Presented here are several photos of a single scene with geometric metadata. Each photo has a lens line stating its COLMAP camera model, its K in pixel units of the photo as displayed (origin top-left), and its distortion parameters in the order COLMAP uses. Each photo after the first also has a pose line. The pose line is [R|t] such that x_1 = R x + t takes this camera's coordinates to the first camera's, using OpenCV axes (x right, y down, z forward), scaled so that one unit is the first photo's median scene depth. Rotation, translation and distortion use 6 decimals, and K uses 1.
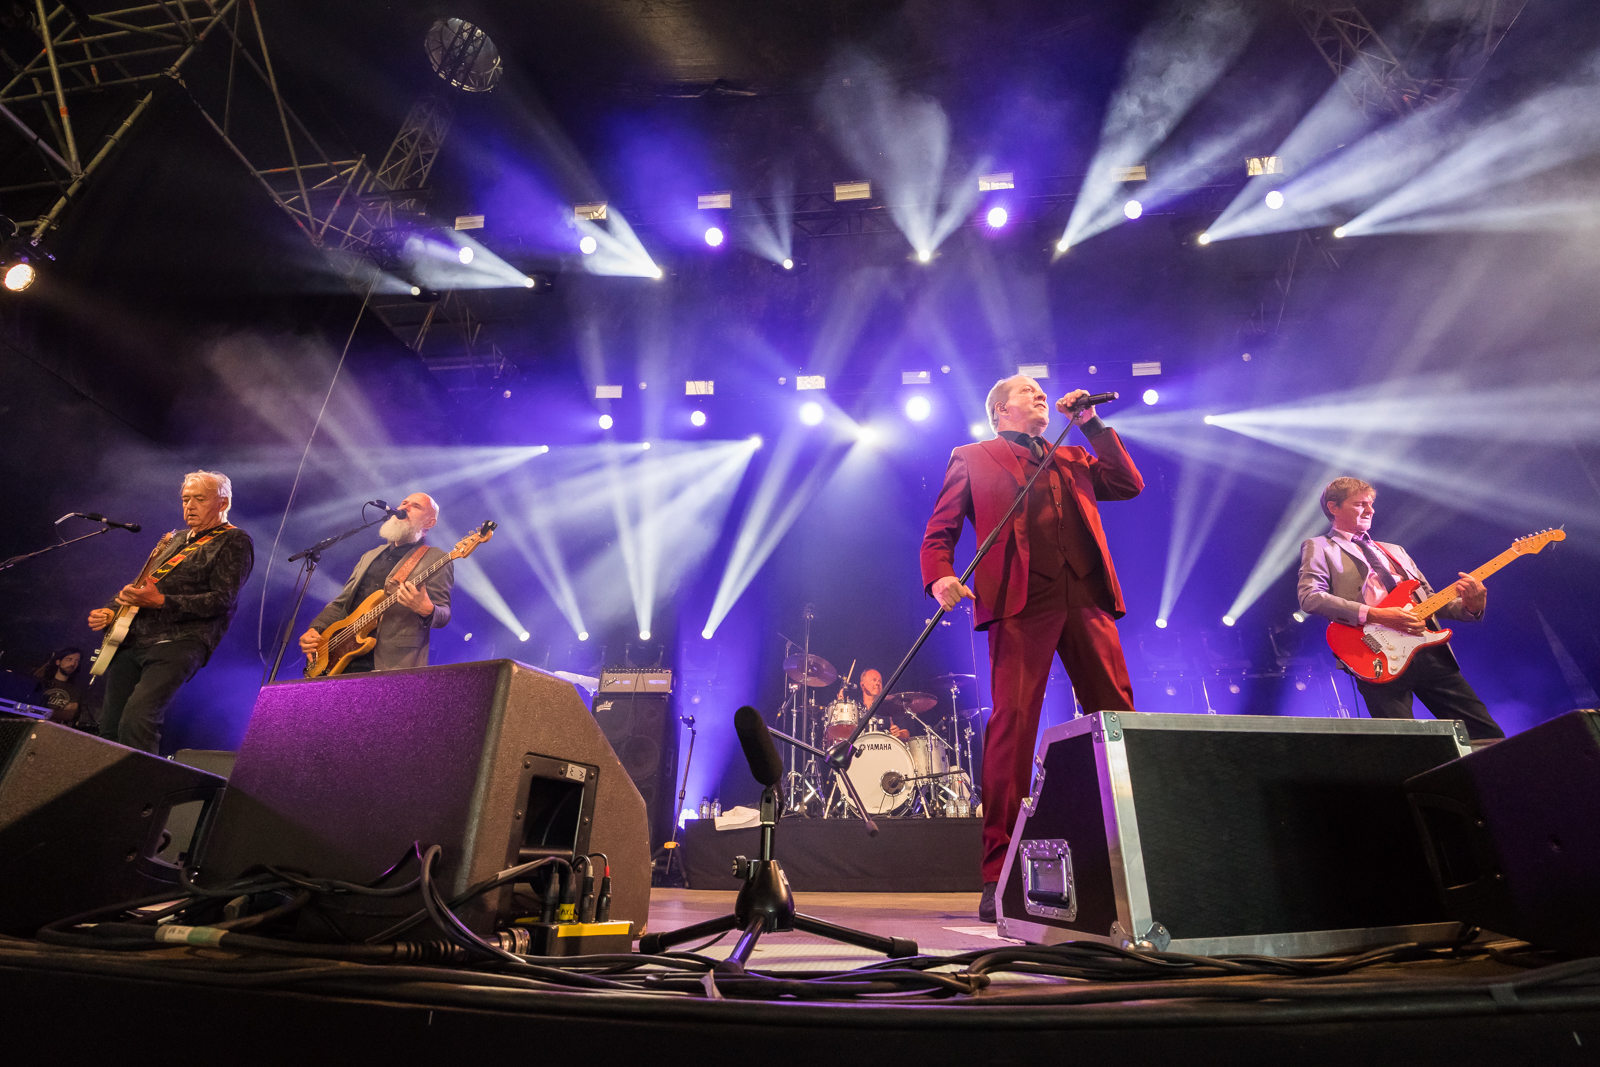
lens RADIAL K [[650.0, 0, 800.0], [0, 650.0, 533.5], [0, 0, 1]] dist [-0.058646, 0.006062]
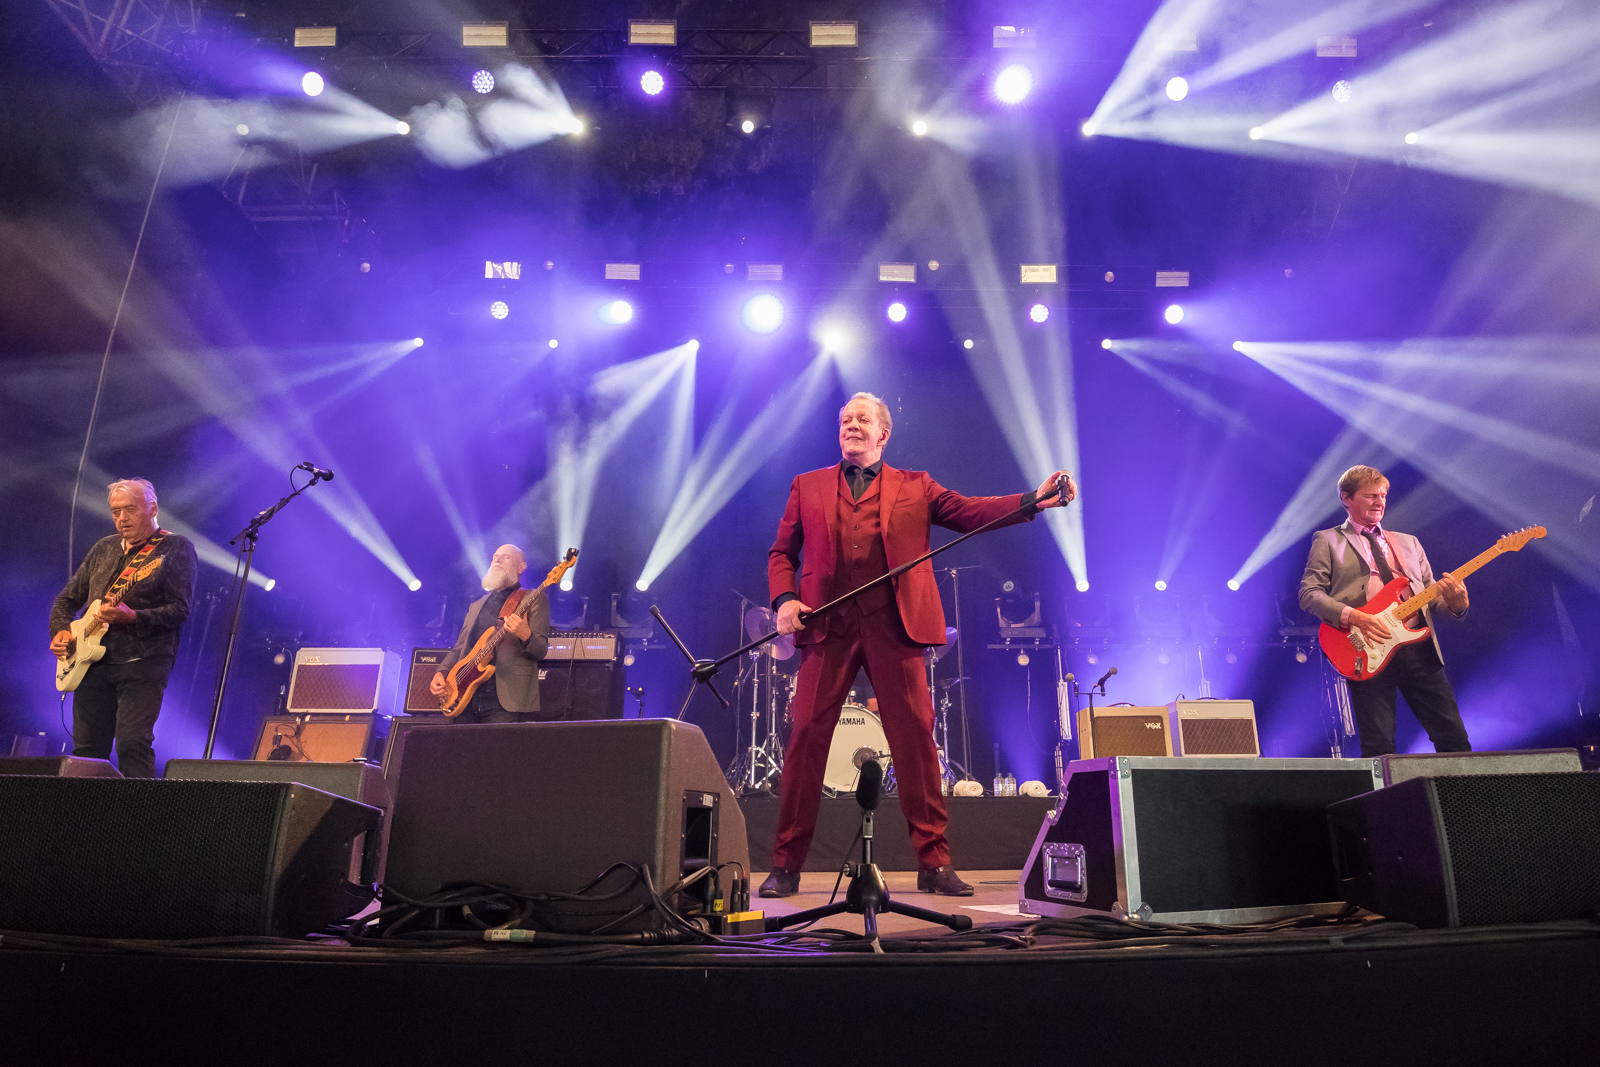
lens RADIAL K [[797.4, 0, 803.8], [0, 797.4, 588.5], [0, 0, 1]] dist [-0.054216, -0.000291]
pose [[0.996094, 0.011902, 0.087497, -0.303887], [-0.026772, 0.984942, 0.170801, -0.304424], [-0.084146, -0.172476, 0.981413, -0.467477]]
